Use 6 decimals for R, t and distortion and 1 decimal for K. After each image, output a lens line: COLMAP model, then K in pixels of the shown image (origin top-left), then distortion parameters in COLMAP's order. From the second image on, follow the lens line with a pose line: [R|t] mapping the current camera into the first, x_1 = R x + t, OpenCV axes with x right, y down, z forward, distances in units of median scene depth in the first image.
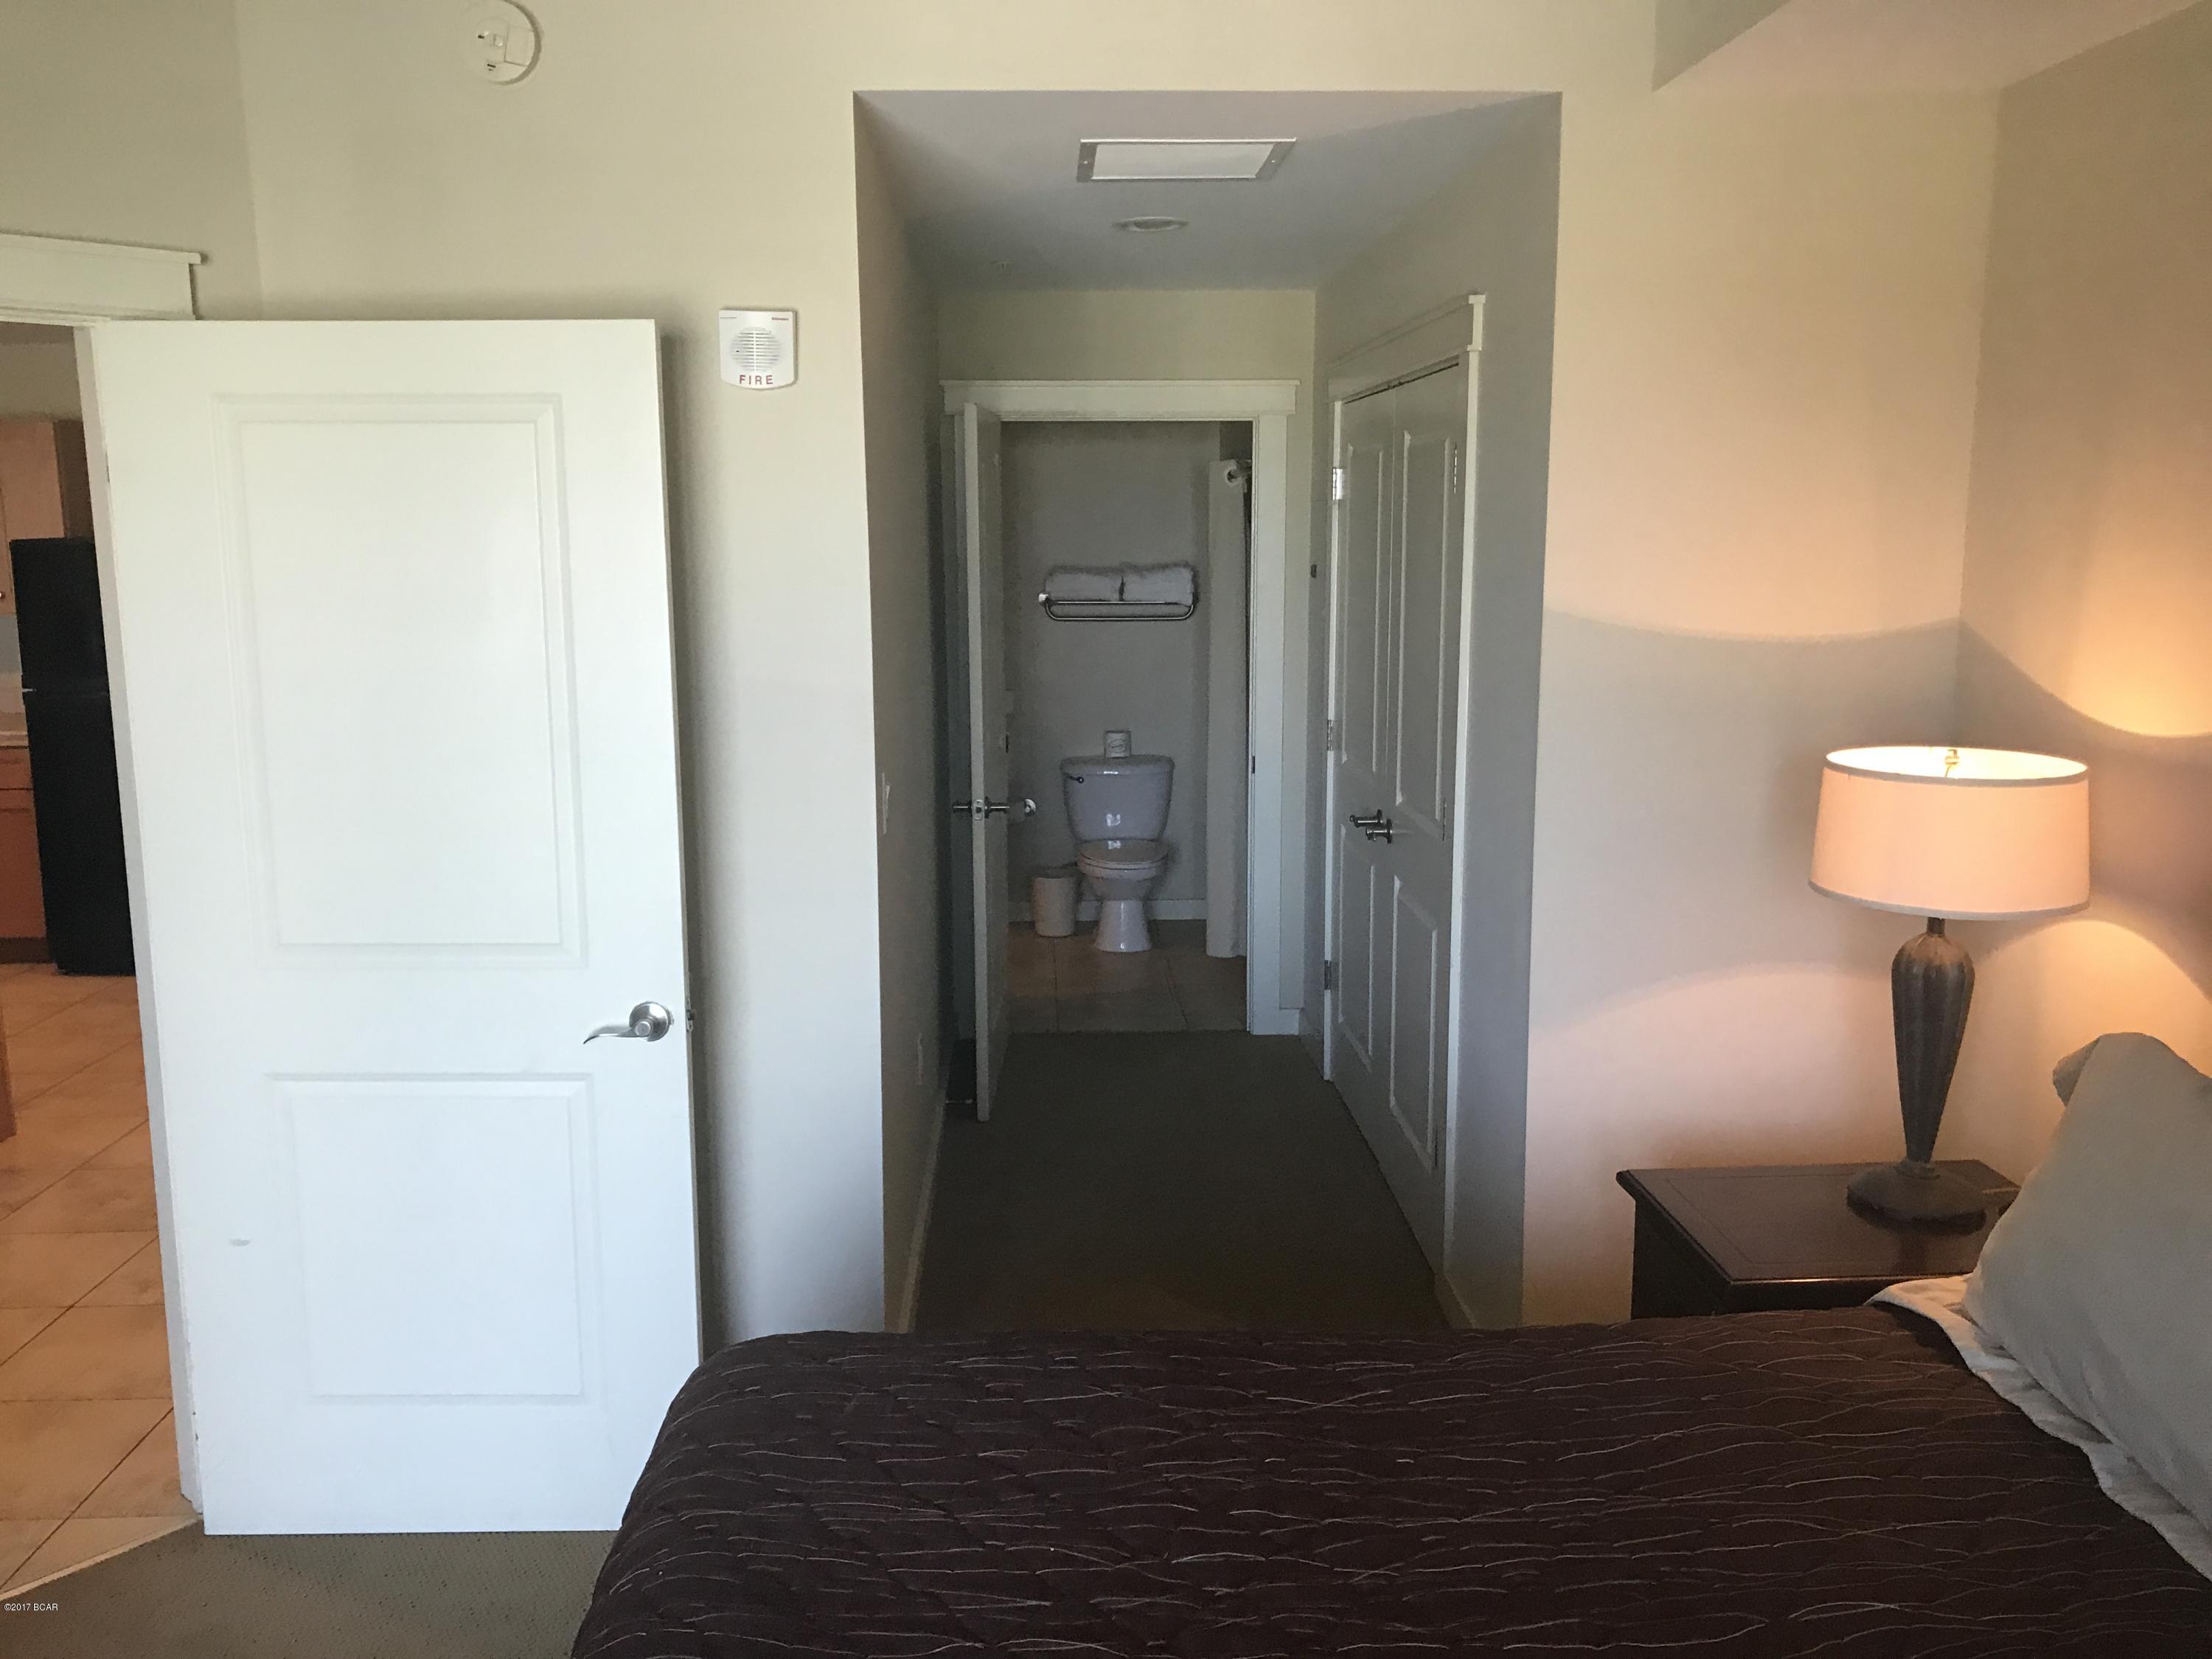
lens RADIAL K [[1793.5, 0, 1099.5], [0, 1793.5, 827.3], [0, 0, 1]] dist [0.047933, -0.071501]
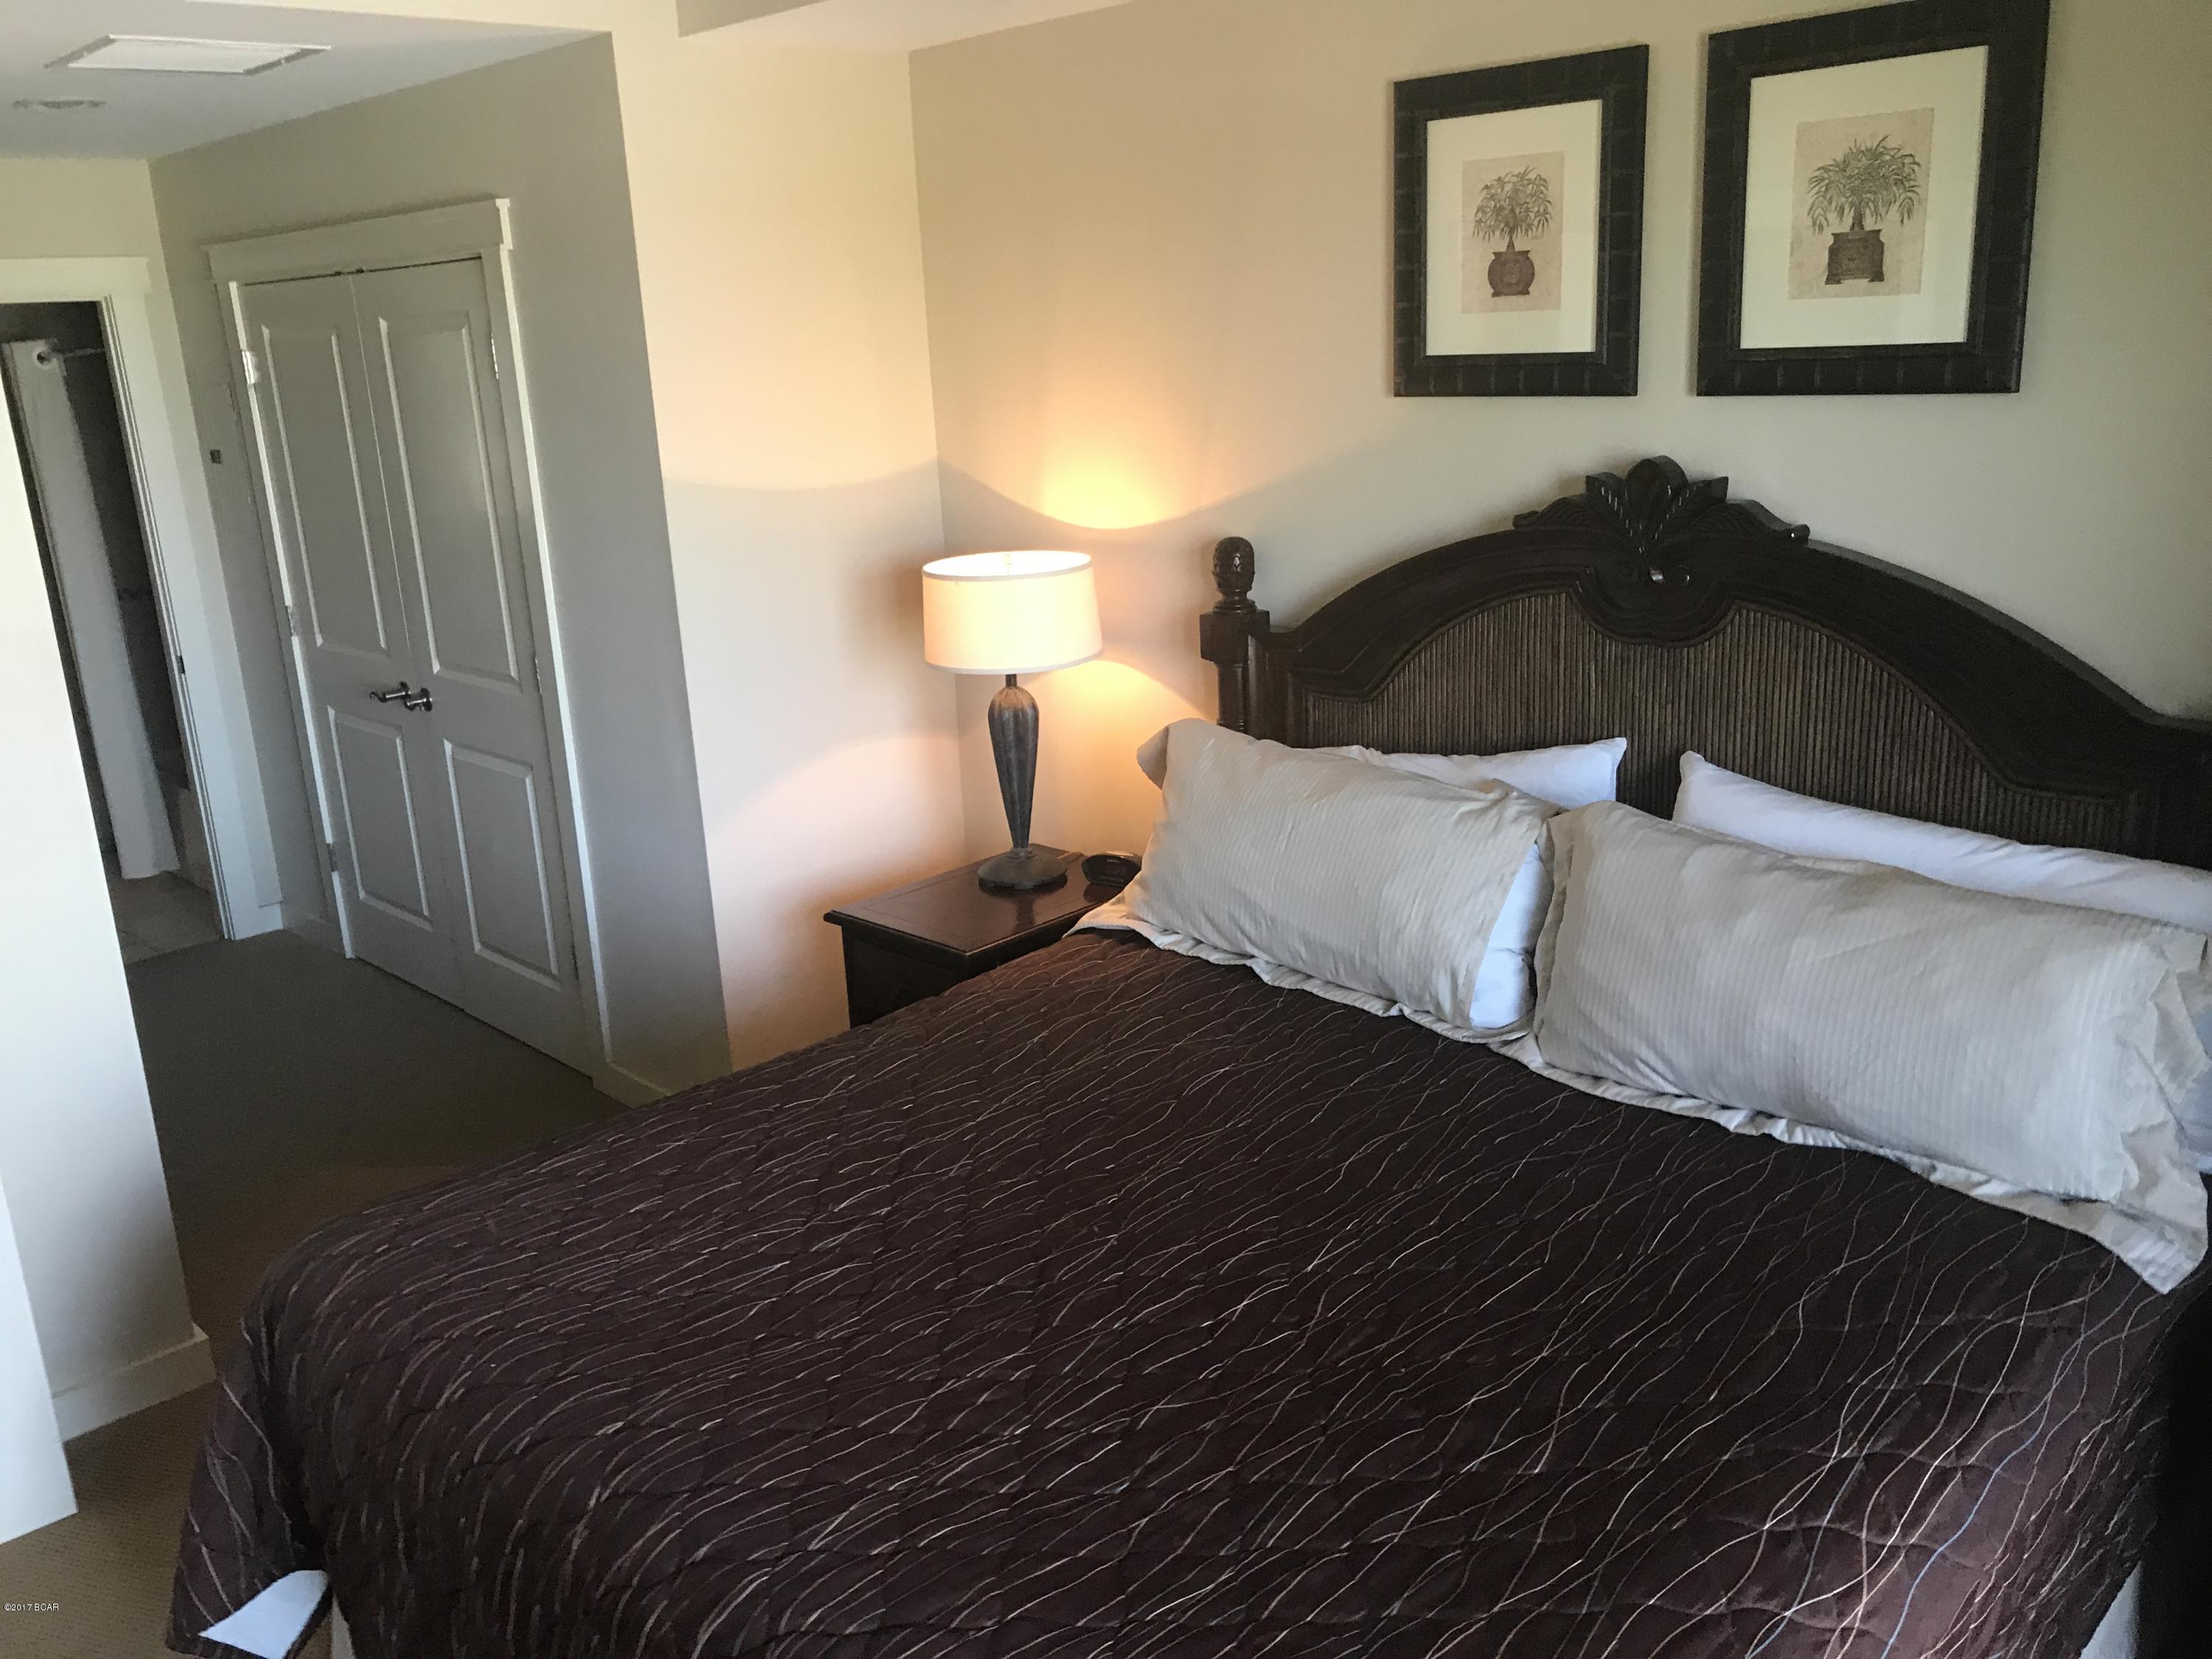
lens RADIAL K [[1809.5, 0, 1096.8], [0, 1809.5, 793.0], [0, 0, 1]] dist [0.011941, 0.011063]
pose [[0.728412, -0.199797, 0.655361, -0.424026], [0.156731, 0.979763, 0.124494, -0.024184], [-0.666972, 0.012032, 0.744985, -0.094115]]
